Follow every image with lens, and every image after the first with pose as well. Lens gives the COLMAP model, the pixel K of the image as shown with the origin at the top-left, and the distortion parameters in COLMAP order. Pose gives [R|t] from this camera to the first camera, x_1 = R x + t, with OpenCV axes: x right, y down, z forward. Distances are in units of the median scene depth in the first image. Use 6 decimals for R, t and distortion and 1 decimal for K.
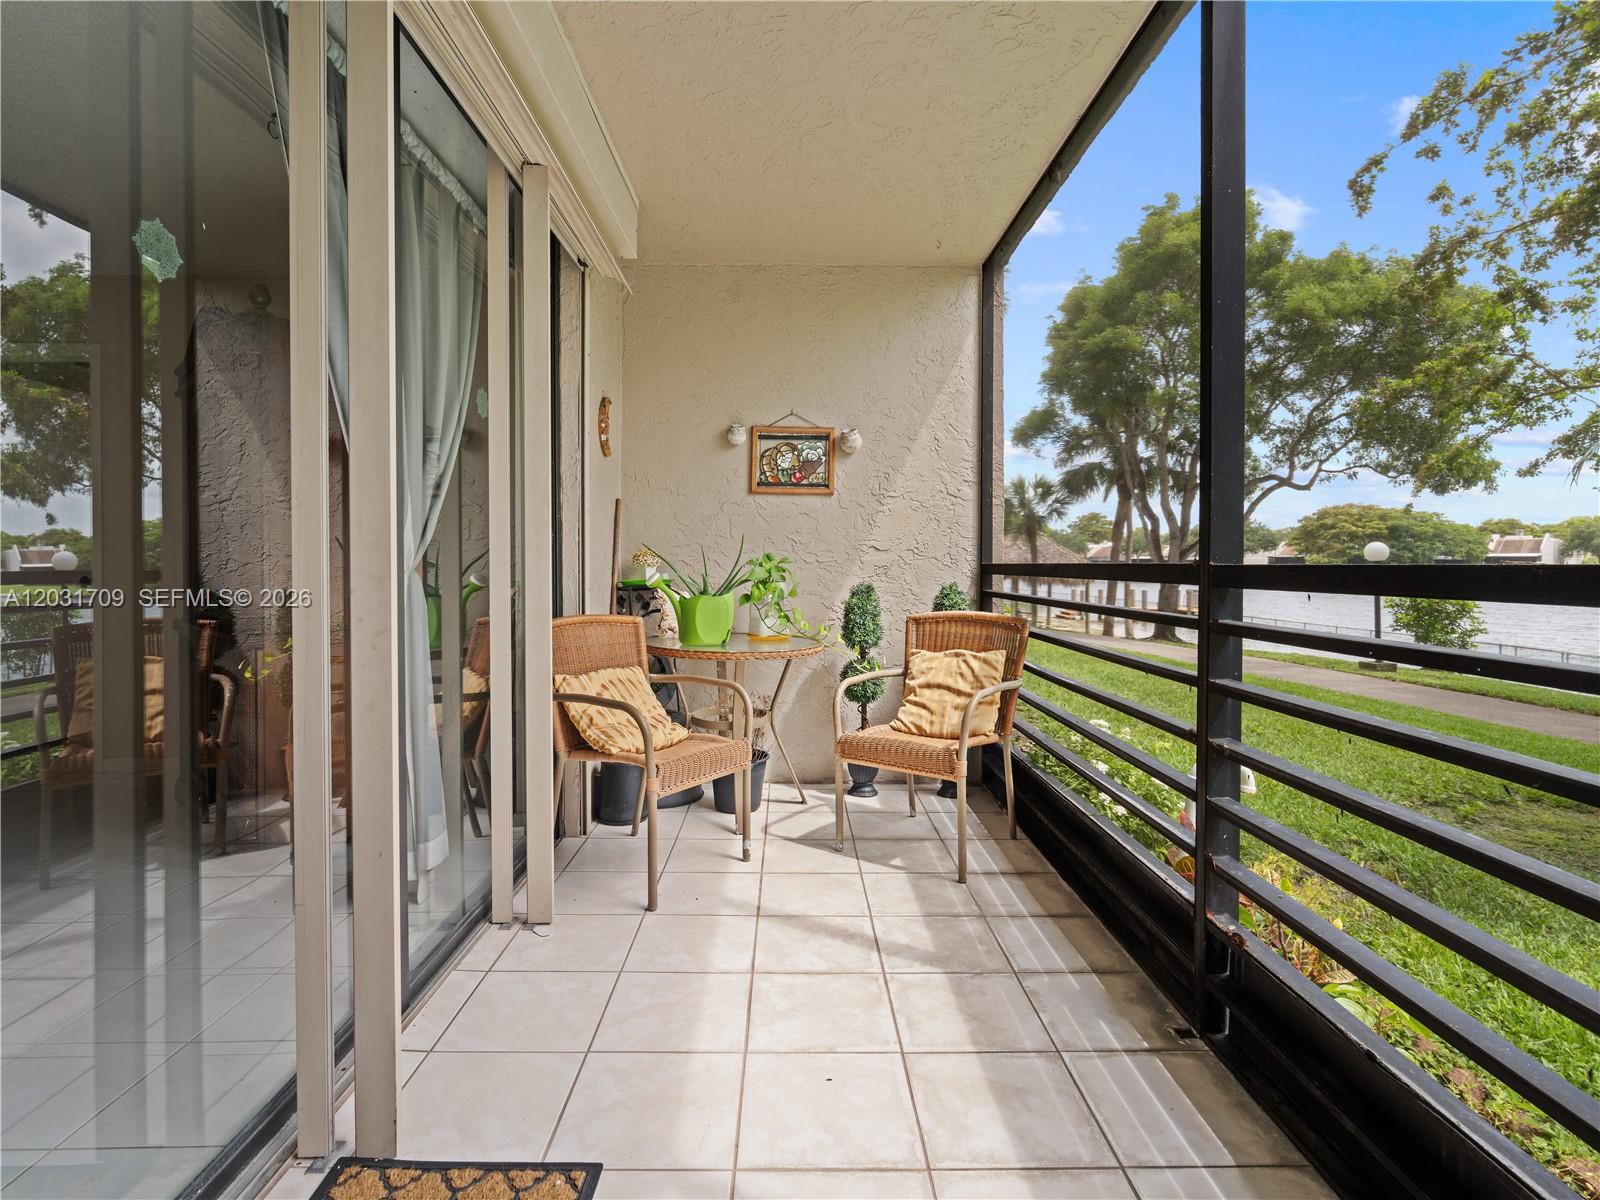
lens RADIAL K [[806.8, 0, 853.4], [0, 806.8, 582.3], [0, 0, 1]] dist [-0.001935, 0.005920]
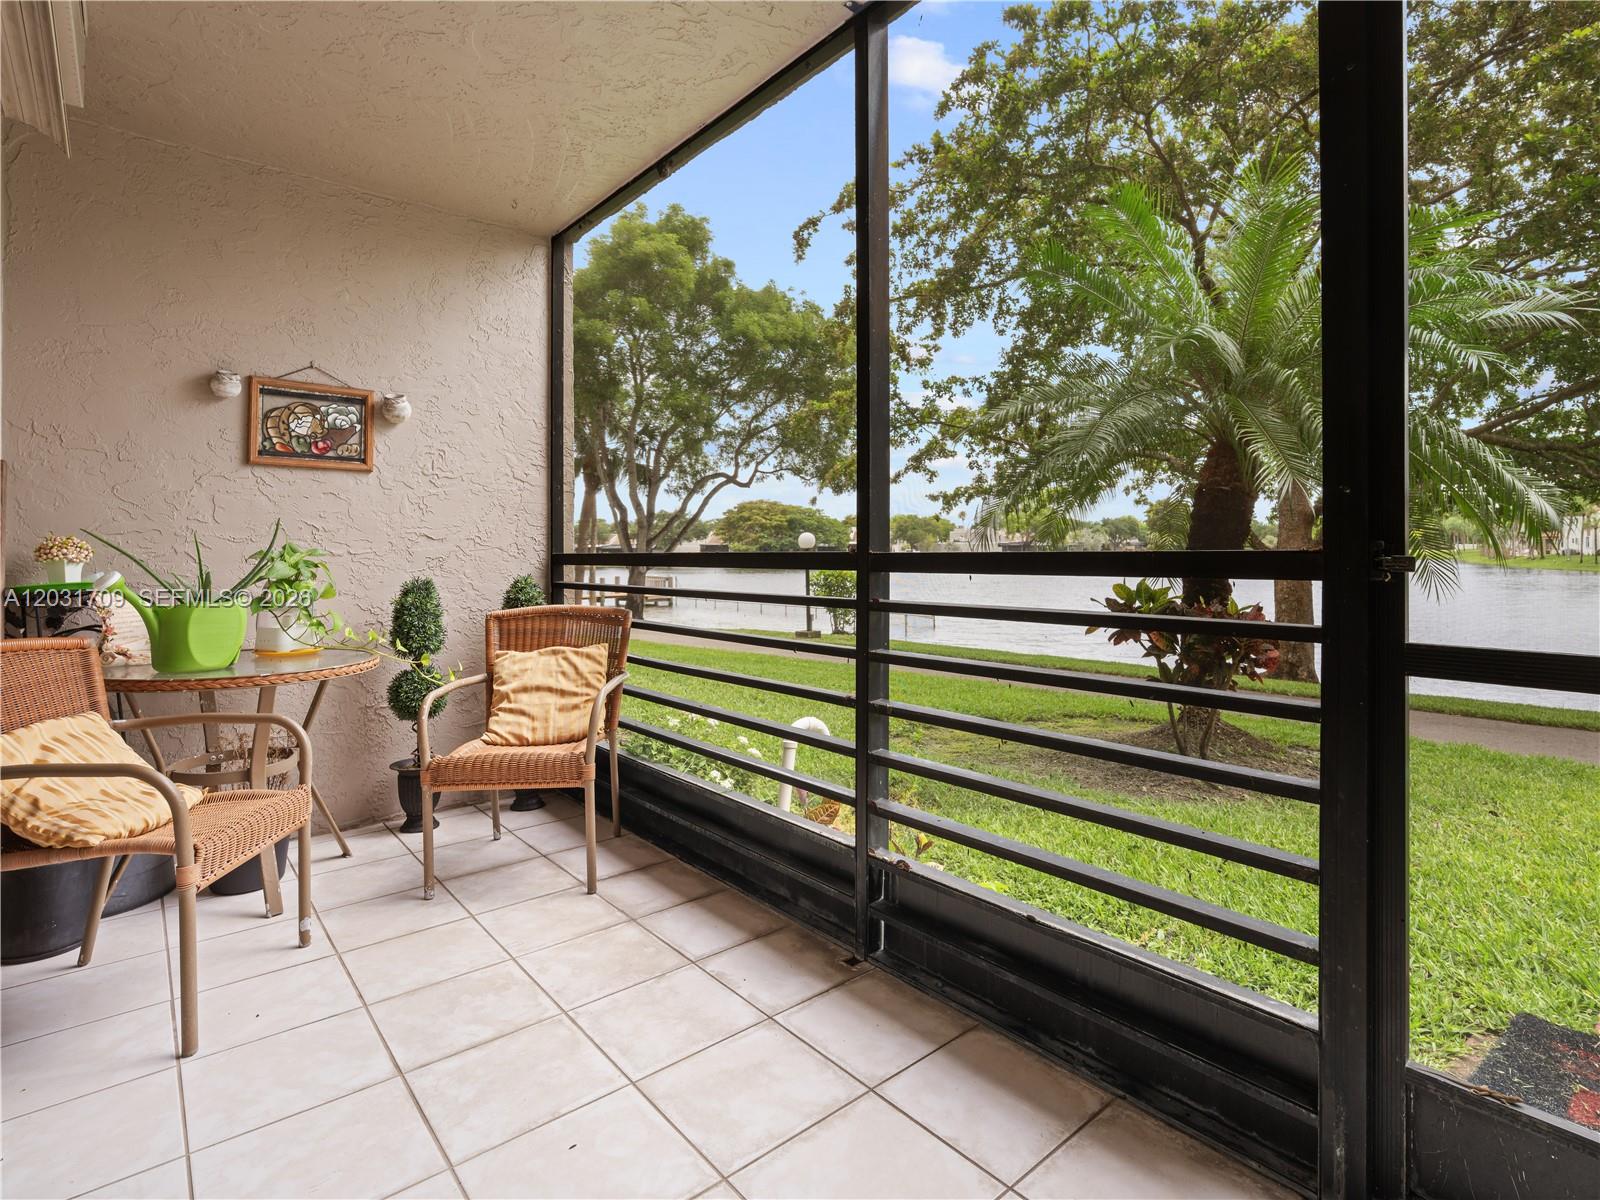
lens RADIAL K [[806.8, 0, 824.9], [0, 806.8, 561.5], [0, 0, 1]] dist [-0.001935, 0.005920]
pose [[0.771372, -0.017123, 0.636154, -0.196375], [0.024309, 0.999701, -0.002568, -0.004054], [-0.635920, 0.017445, 0.771558, 0.076028]]
